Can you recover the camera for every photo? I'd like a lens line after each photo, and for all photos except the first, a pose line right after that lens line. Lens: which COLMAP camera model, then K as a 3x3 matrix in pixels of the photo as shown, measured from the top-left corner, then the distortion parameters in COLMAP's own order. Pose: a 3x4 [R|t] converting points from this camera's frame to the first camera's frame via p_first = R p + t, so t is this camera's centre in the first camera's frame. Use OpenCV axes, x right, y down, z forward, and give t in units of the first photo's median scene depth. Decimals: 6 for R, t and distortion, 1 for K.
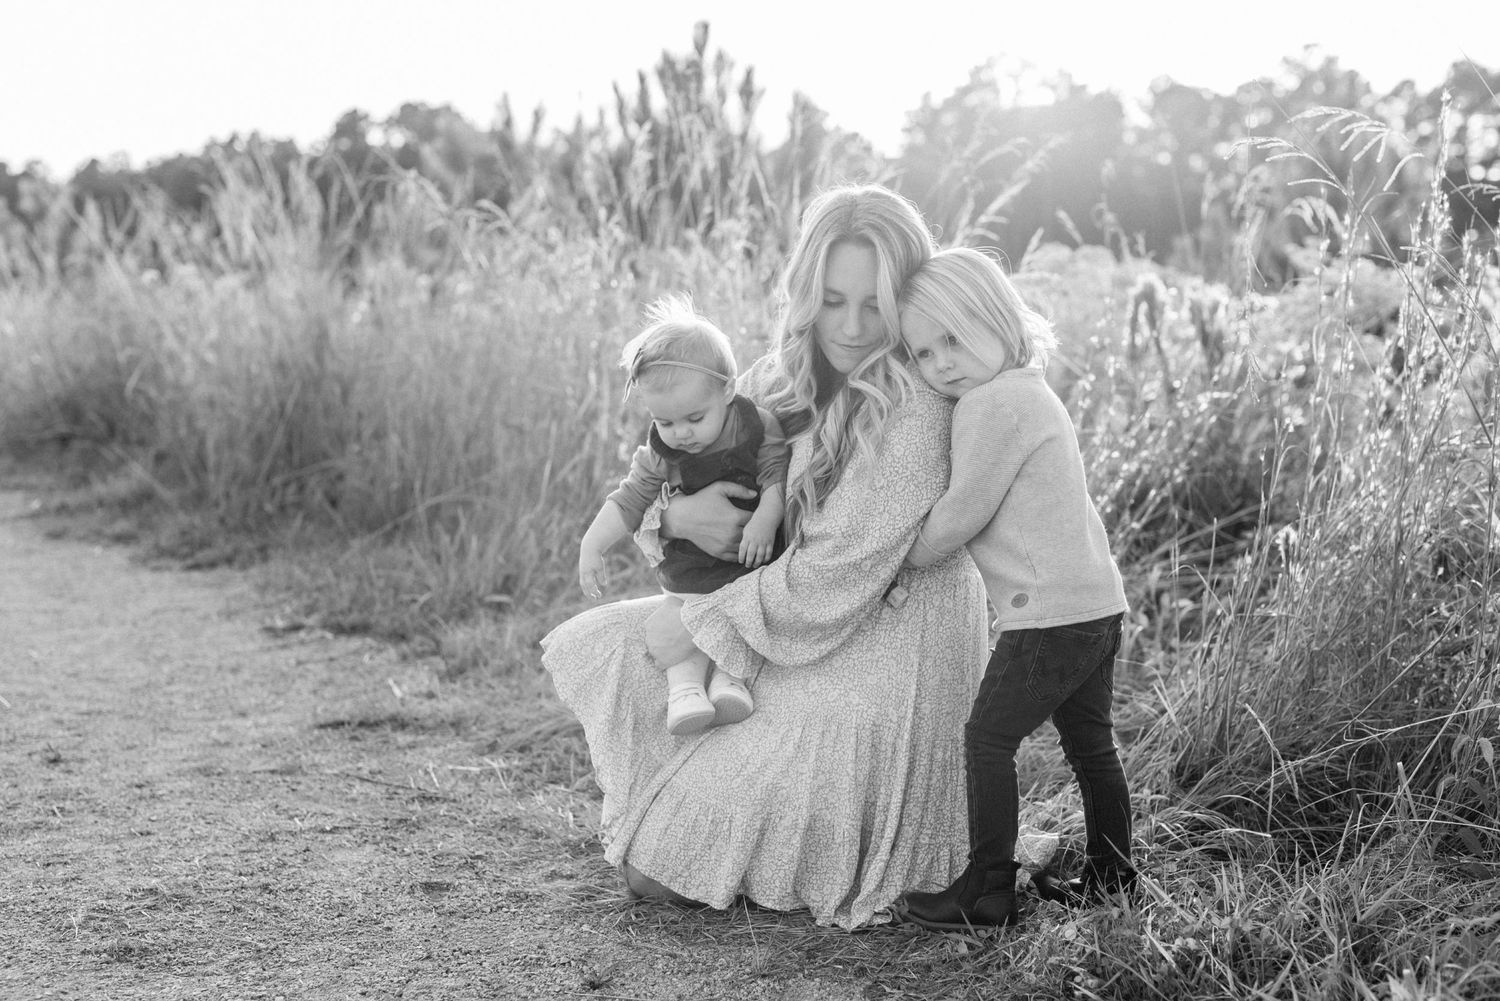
lens RADIAL K [[2178.5, 0, 750.0], [0, 2178.5, 500.5], [0, 0, 1]] dist [-0.035561, 0.083791]
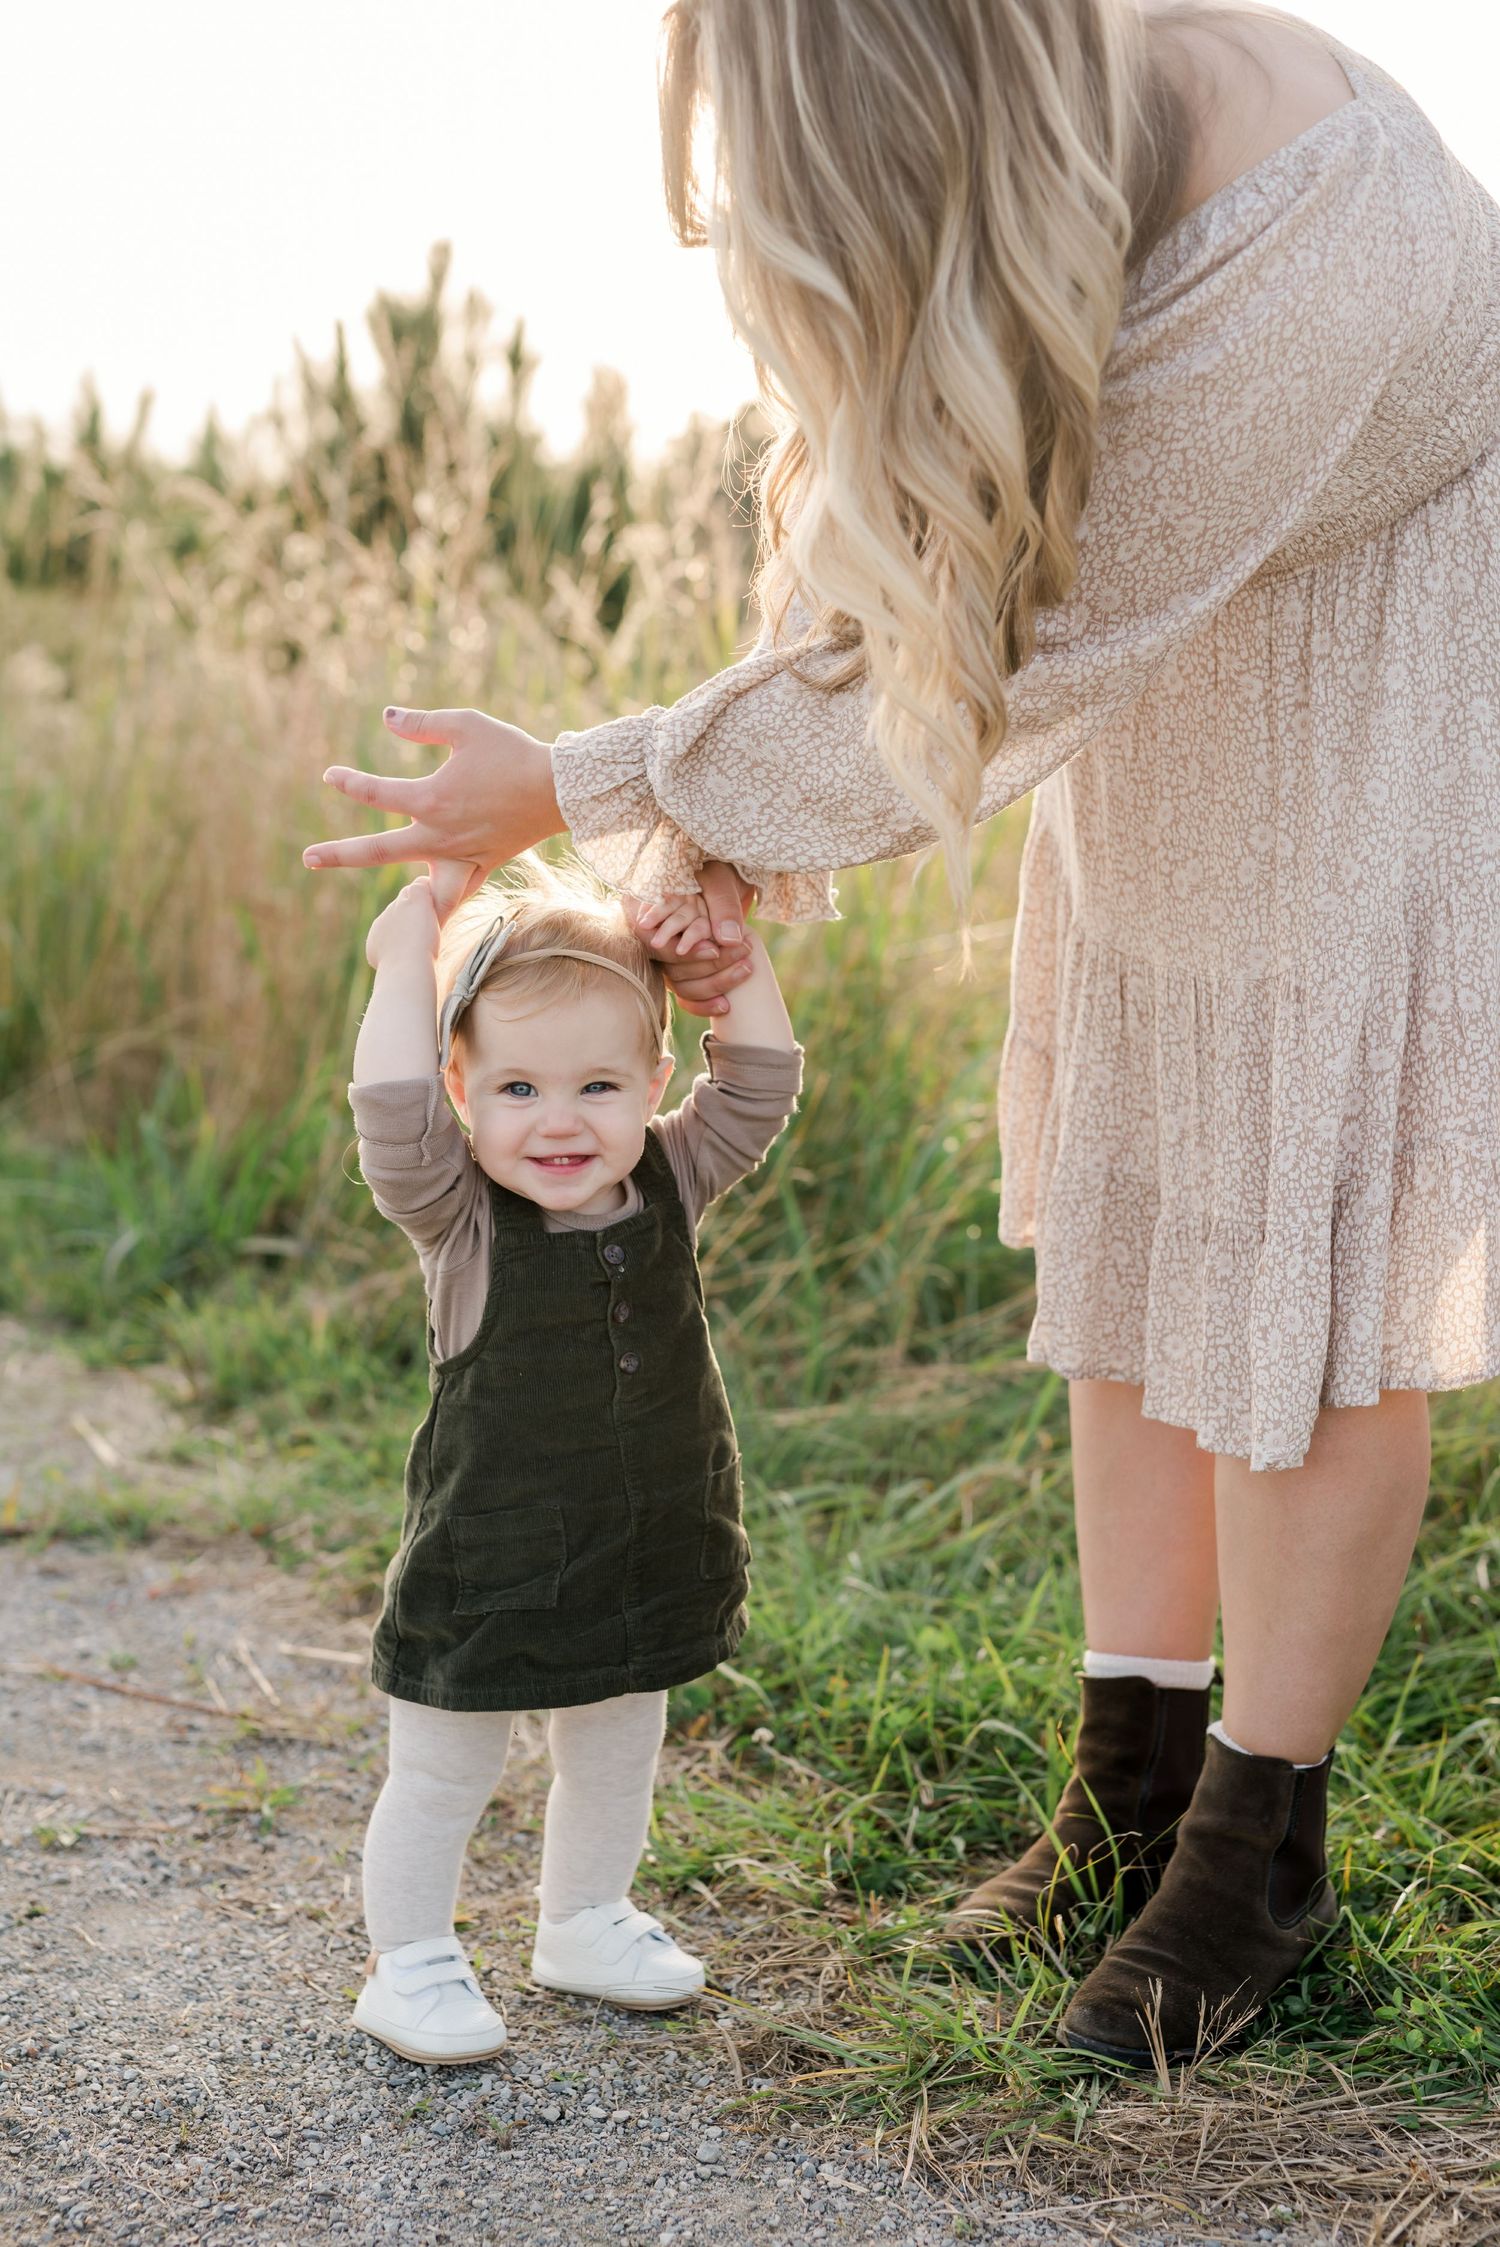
lens RADIAL K [[3321.9, 0, 662.6], [0, 3321.9, 1124.3], [0, 0, 1]] dist [-0.011793, 0.008036]
pose [[0.997172, 0.004528, 0.075020, -0.083237], [-0.006476, 0.999648, 0.025735, -0.003120], [-0.074877, -0.026148, 0.996850, 0.231478]]
